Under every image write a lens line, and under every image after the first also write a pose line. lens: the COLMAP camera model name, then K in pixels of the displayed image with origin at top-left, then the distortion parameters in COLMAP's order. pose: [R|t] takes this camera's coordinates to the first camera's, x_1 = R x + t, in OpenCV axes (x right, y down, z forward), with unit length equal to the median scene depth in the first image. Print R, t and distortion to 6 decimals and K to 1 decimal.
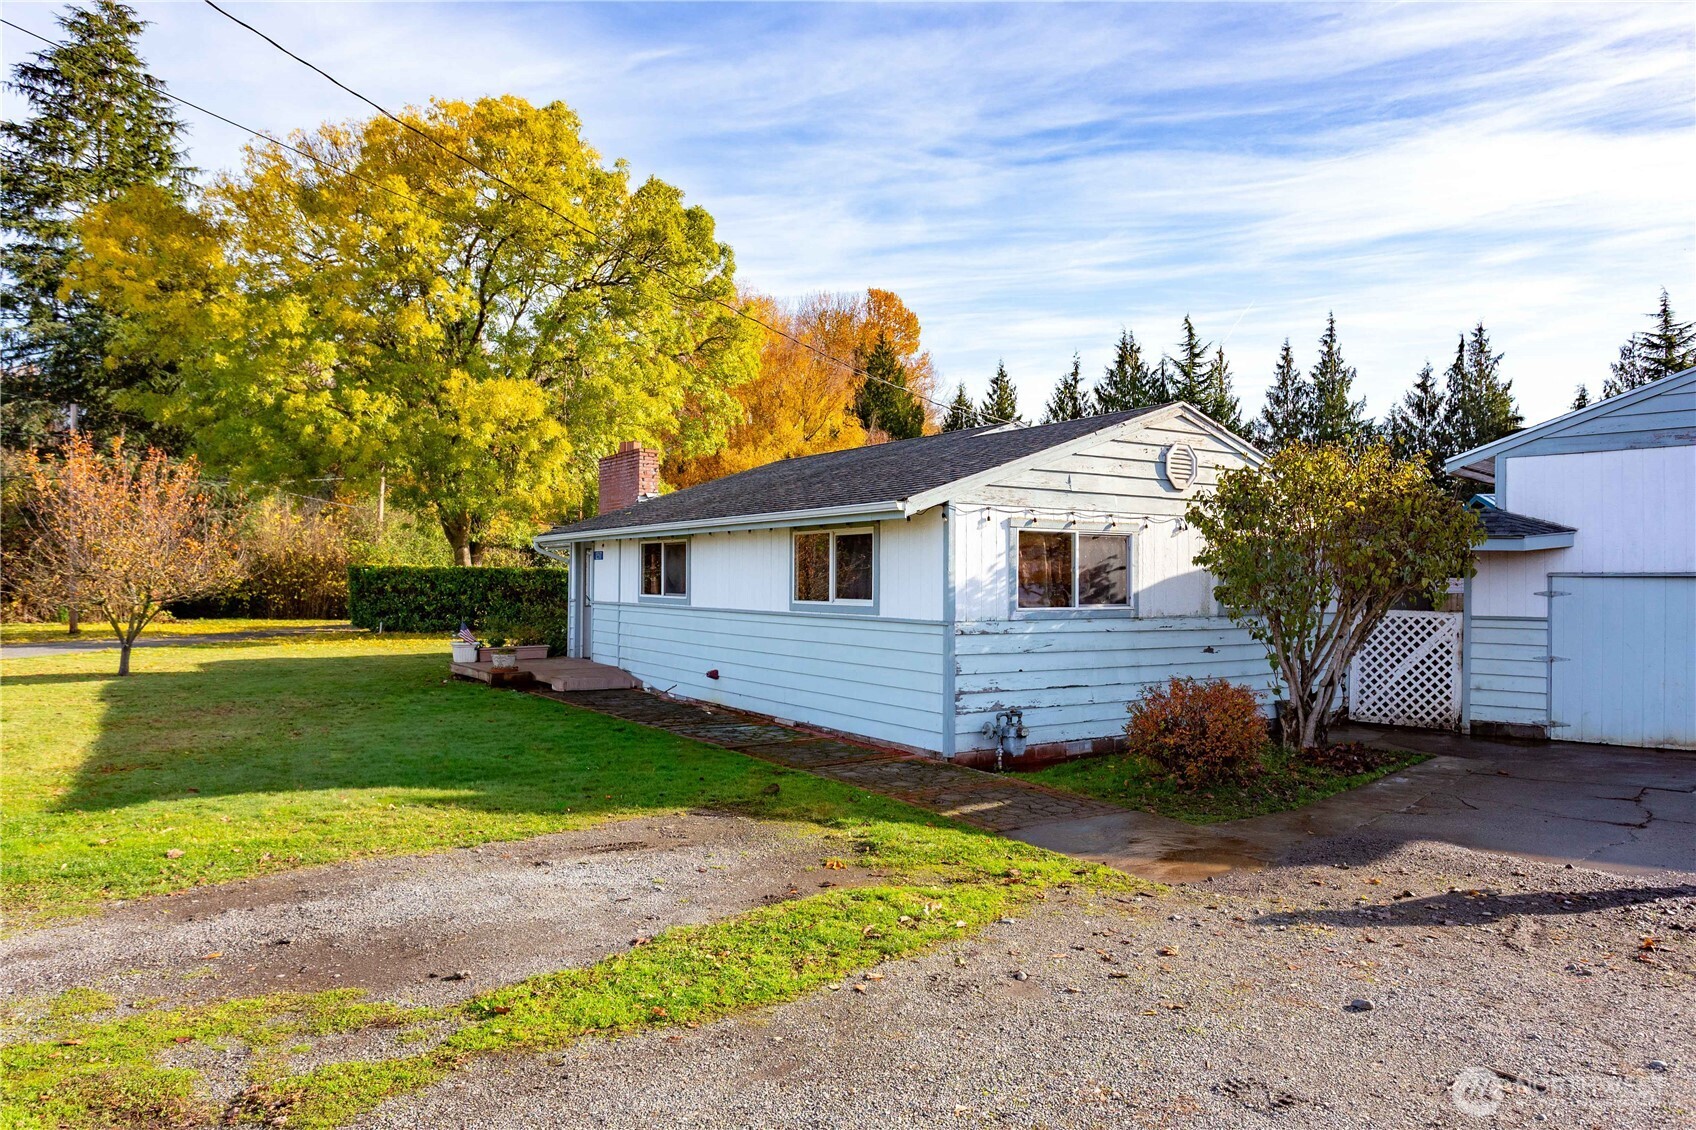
lens RADIAL K [[1136.8, 0, 869.1], [0, 1136.8, 566.8], [0, 0, 1]] dist [-0.002286, -0.000746]
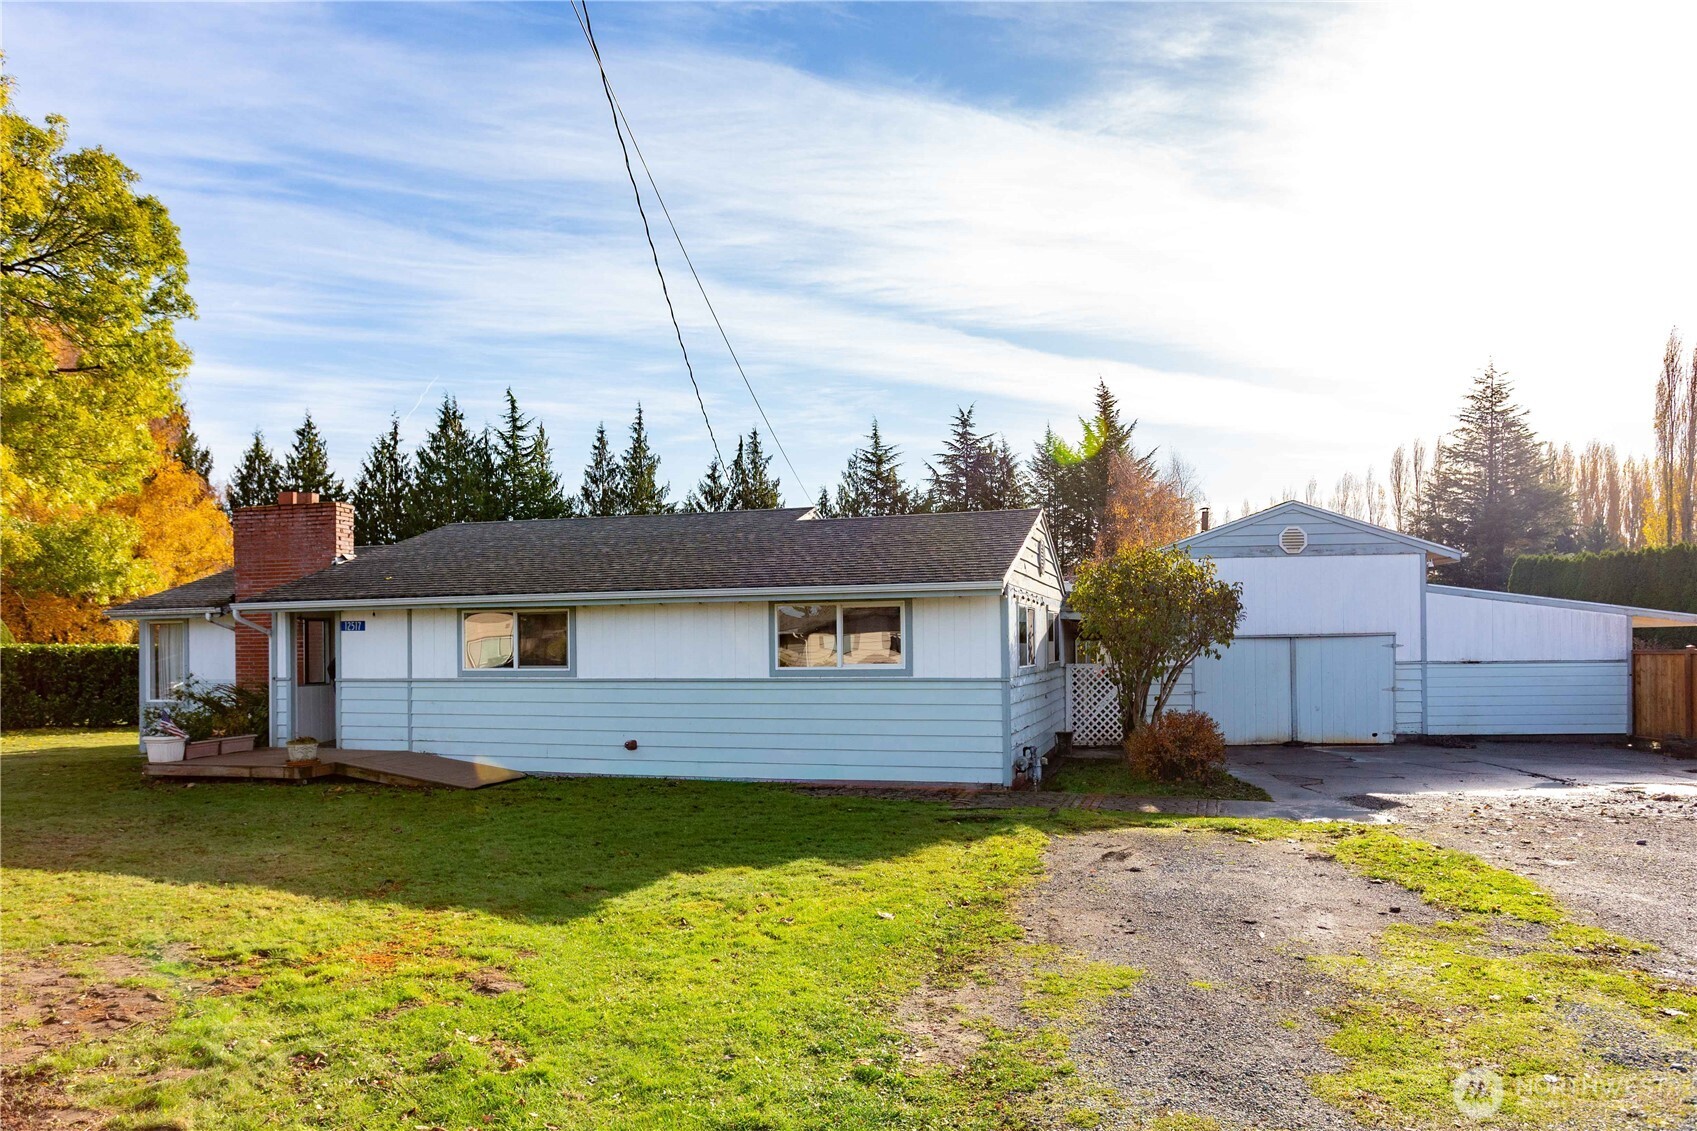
lens RADIAL K [[1093.2, 0, 848.5], [0, 1093.2, 565.5], [0, 0, 1]] dist [-0.001836, 0.001549]
pose [[0.764570, 0.029519, 0.643865, -0.127260], [0.008922, 0.998370, -0.056367, -0.000891], [-0.644479, 0.048840, 0.763060, 0.041419]]
